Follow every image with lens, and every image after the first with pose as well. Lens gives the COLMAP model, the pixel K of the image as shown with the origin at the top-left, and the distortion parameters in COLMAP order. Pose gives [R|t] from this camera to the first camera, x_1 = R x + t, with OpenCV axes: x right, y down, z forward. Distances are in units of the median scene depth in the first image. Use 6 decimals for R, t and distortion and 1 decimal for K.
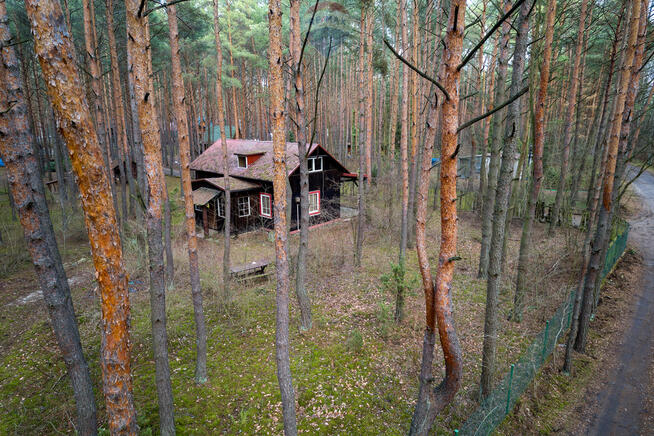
lens RADIAL K [[410.9, 0, 328.0], [0, 410.9, 220.4], [0, 0, 1]] dist [0.005363, -0.003695]
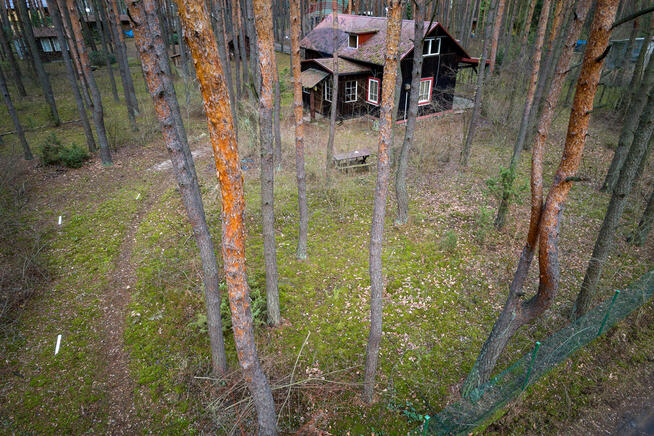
lens RADIAL K [[412.4, 0, 328.1], [0, 412.4, 219.6], [0, 0, 1]] dist [-0.002521, 0.002366]
pose [[0.966283, 0.126315, -0.224371, -0.000004], [-0.061489, 0.959389, 0.275304, -0.017029], [0.250034, -0.252226, 0.934808, -0.003080]]
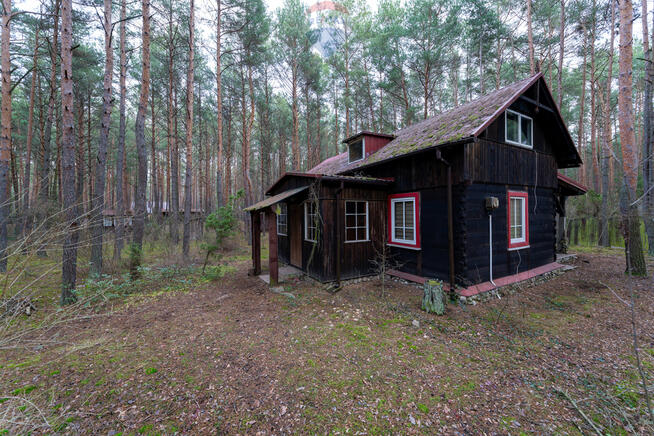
lens RADIAL K [[240.5, 0, 327.2], [0, 240.5, 216.4], [0, 0, 1]] dist [0.000709, -0.000004]
pose [[0.955897, -0.002916, -0.293688, -0.333813], [-0.065114, 0.972963, -0.221594, 0.050578], [0.286393, 0.230945, 0.929862, 1.571951]]
